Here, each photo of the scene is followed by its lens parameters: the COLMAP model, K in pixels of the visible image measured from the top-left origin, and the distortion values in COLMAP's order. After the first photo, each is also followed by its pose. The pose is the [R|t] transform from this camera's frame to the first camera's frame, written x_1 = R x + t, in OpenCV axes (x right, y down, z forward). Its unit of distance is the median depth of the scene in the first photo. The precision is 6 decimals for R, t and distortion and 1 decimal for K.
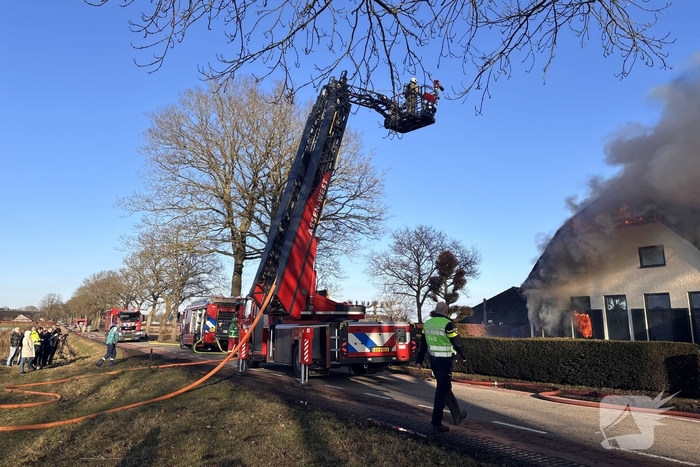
lens RADIAL K [[540.1, 0, 349.8], [0, 540.1, 199.8], [0, 0, 1]] dist [0.084039, -0.086453]
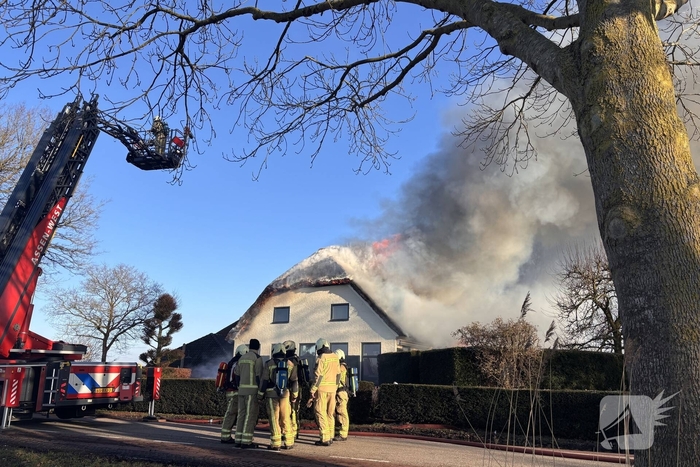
lens RADIAL K [[562.2, 0, 346.6], [0, 562.2, 224.1], [0, 0, 1]] dist [0.009117, -0.000033]
pose [[0.831040, 0.153012, 0.534753, -0.130178], [-0.132838, 0.988195, -0.076320, 0.002247], [-0.540118, -0.007611, 0.841555, -0.057307]]
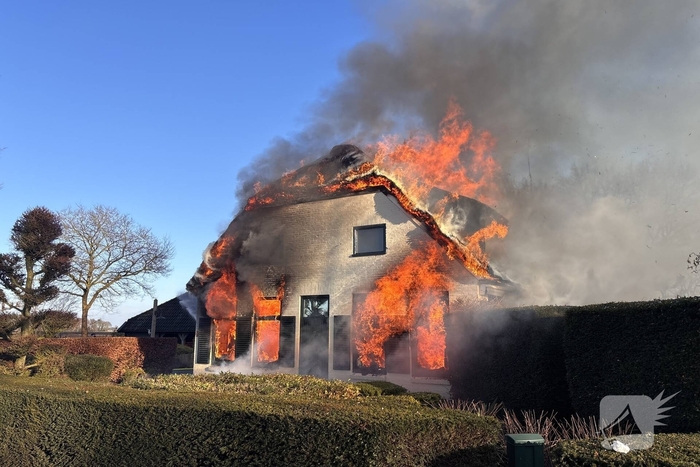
lens RADIAL K [[392.8, 0, 350.0], [0, 392.8, 233.5], [0, 0, 1]] dist [0.000853, -0.000153]
pose [[0.855995, 0.105625, 0.506079, 0.263695], [-0.108902, 0.993781, -0.023214, 0.103233], [-0.505384, -0.035241, 0.862175, 0.556280]]
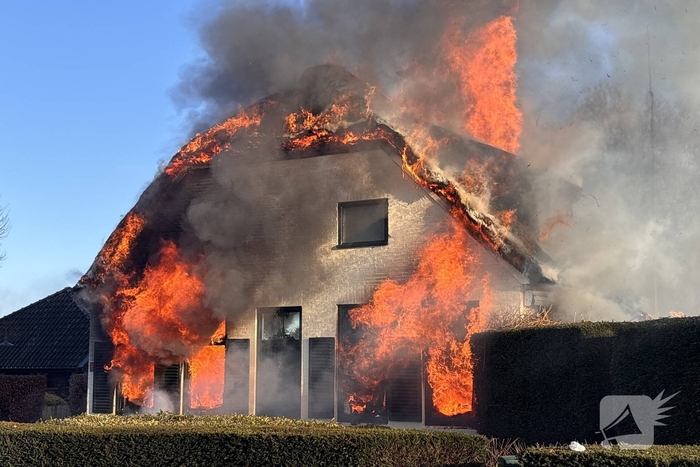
lens RADIAL K [[882.8, 0, 350.0], [0, 882.8, 233.5], [0, 0, 1]] dist [0.021211, -0.057254]
pose [[0.844409, 0.064991, 0.531742, 0.149780], [-0.110475, 0.992403, 0.054139, 0.069910], [-0.524184, -0.104460, 0.845174, 0.374741]]
